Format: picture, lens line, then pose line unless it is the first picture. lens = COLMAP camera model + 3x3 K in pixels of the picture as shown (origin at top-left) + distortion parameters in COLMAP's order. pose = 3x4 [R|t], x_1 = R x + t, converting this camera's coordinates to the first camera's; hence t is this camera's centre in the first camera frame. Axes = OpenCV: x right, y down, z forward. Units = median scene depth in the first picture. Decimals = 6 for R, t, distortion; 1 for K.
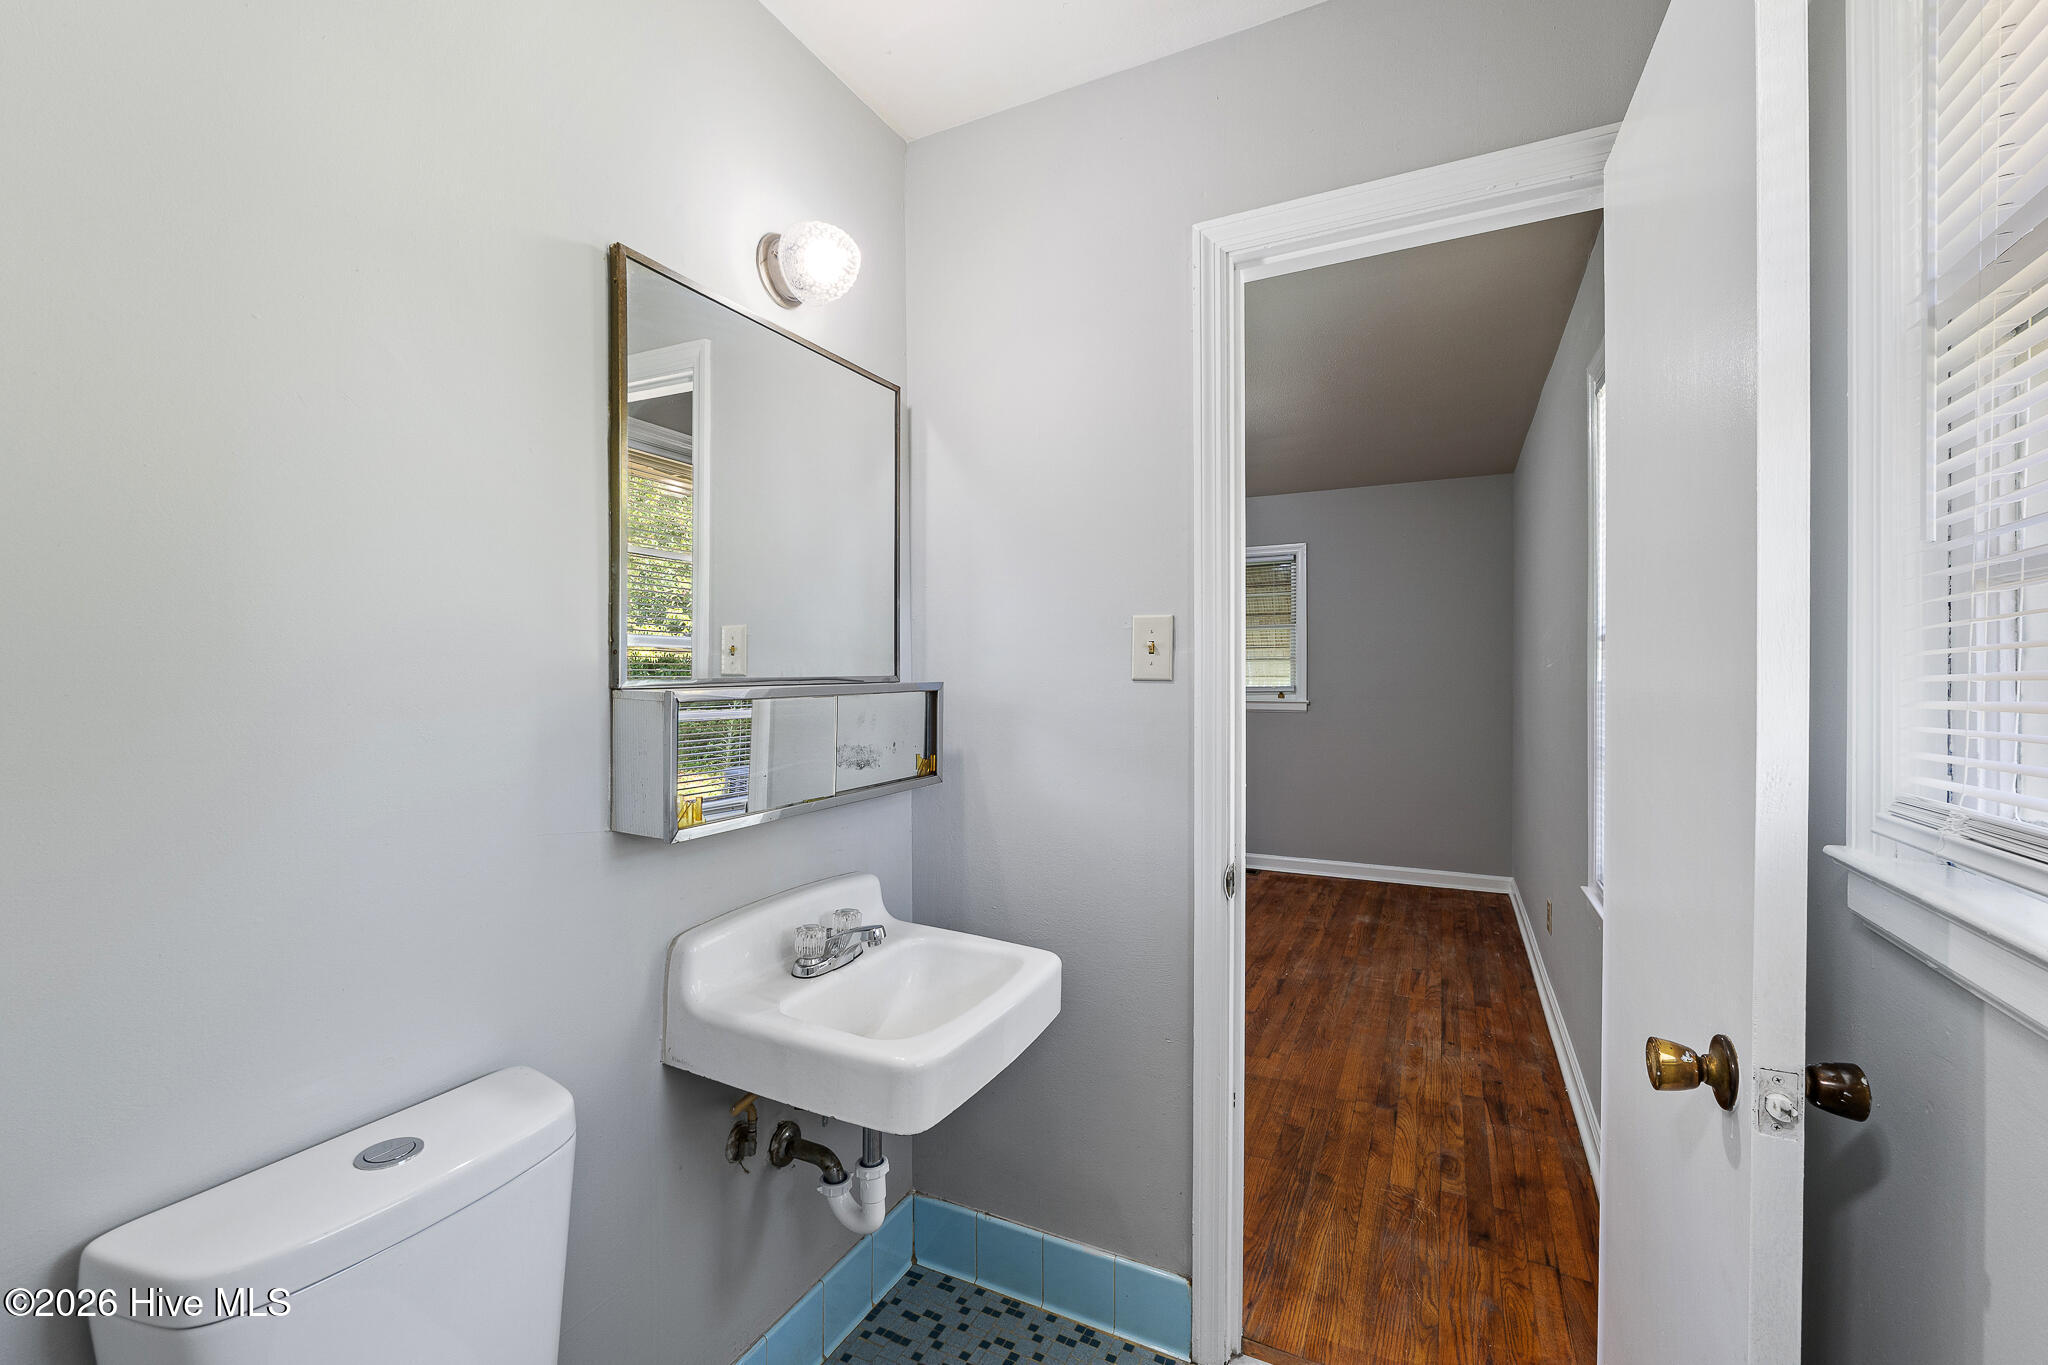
lens RADIAL K [[864.2, 0, 1021.7], [0, 864.2, 678.9], [0, 0, 1]] dist [-0.007022, -0.000113]
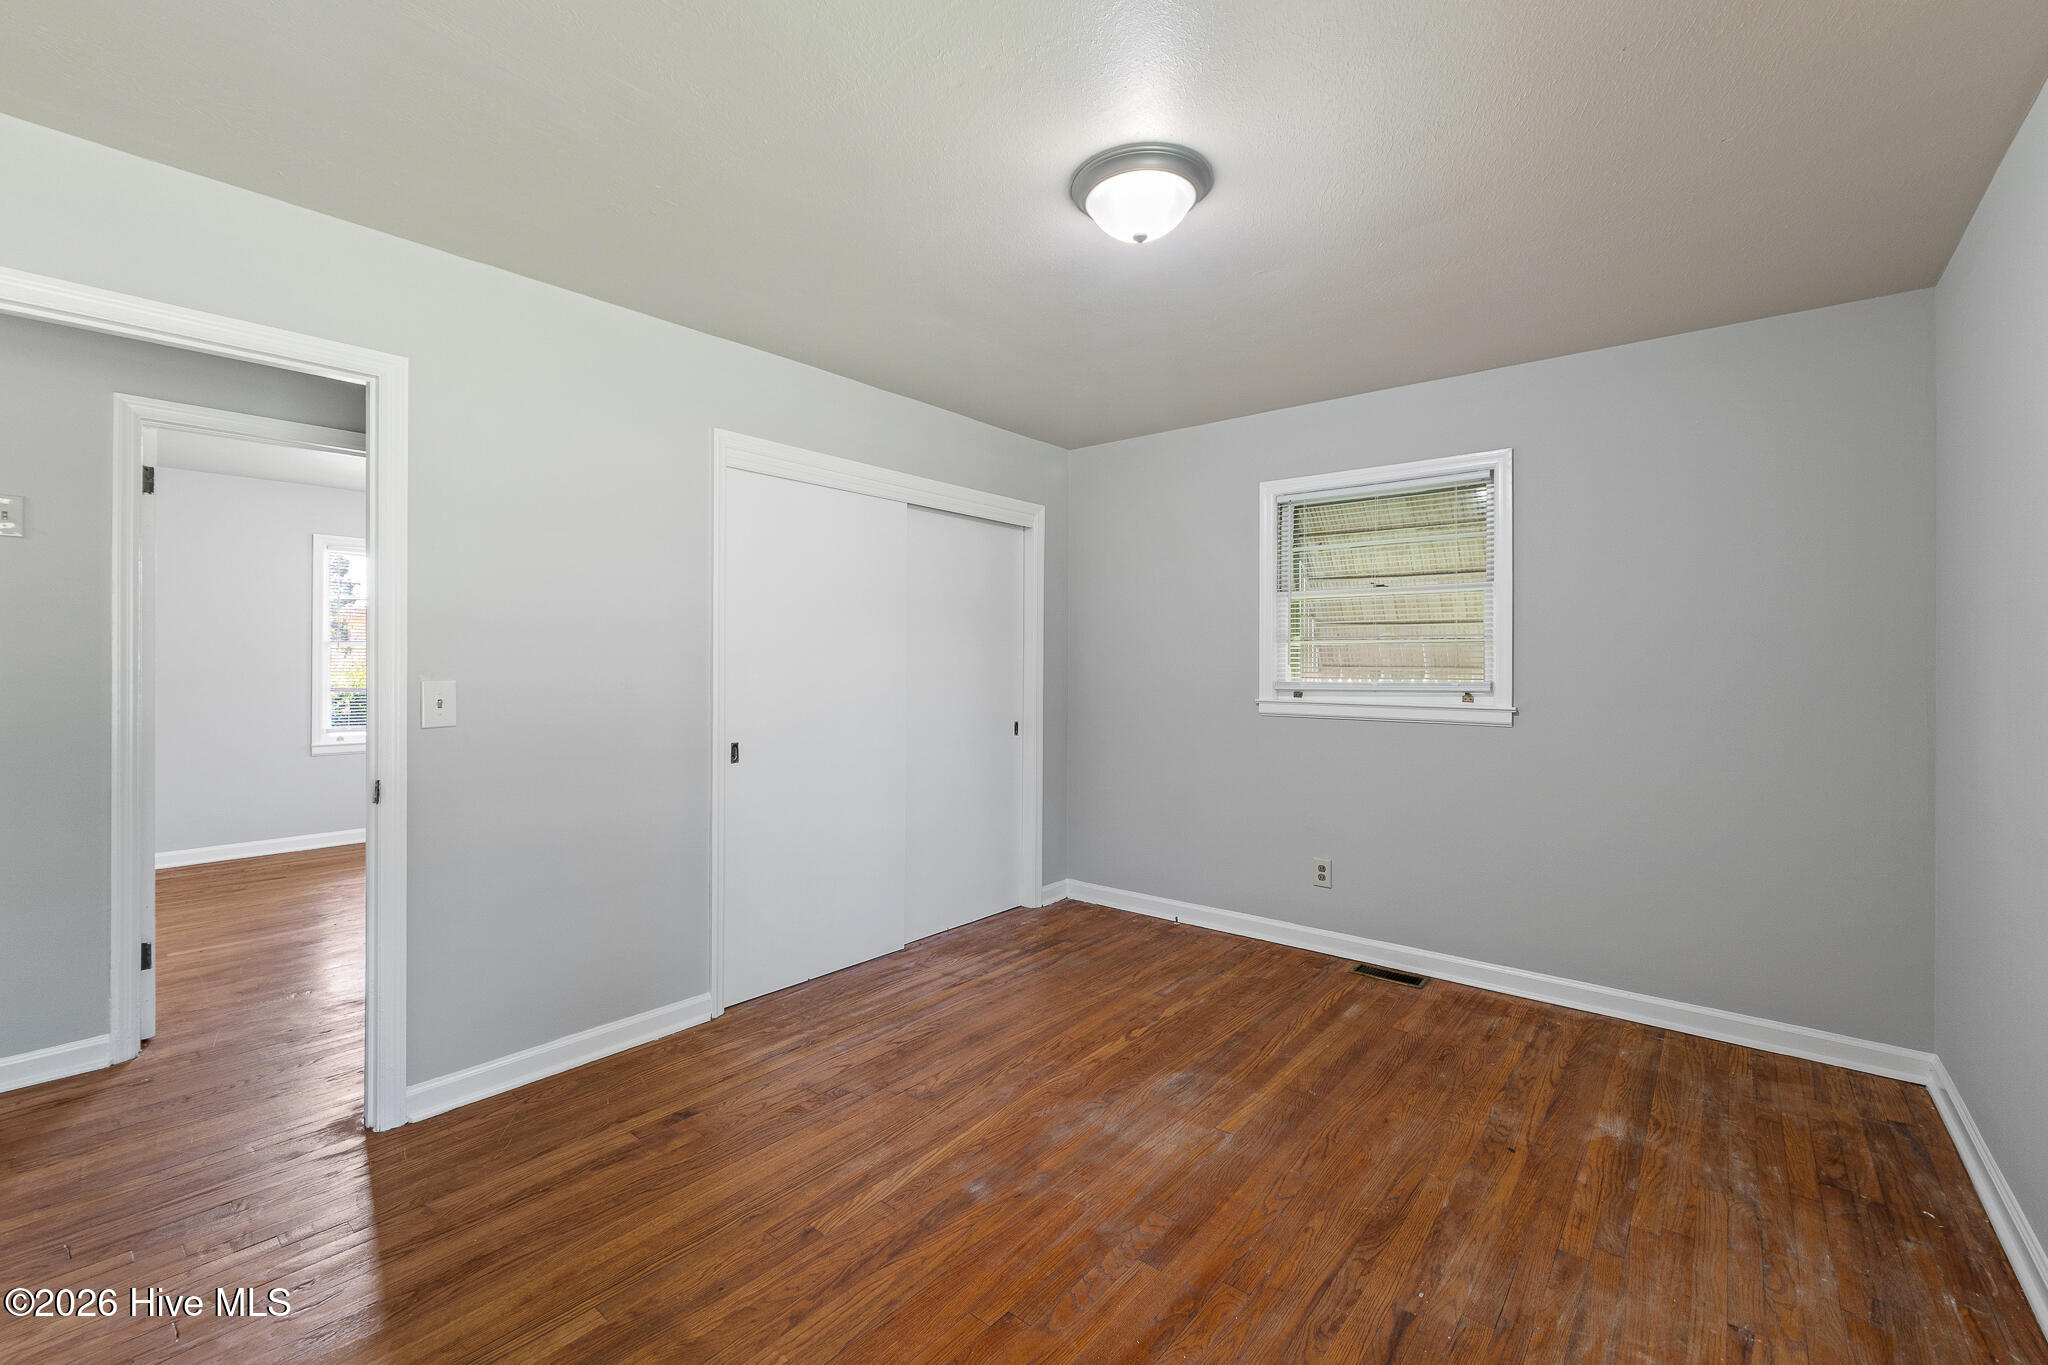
lens RADIAL K [[864.2, 0, 1020.5], [0, 864.2, 661.0], [0, 0, 1]] dist [-0.007022, -0.000113]
pose [[0.971947, 0.003591, -0.235173, 0.168955], [-0.005765, 0.999947, -0.008558, -0.000400], [0.235130, 0.009673, 0.971916, 0.405035]]
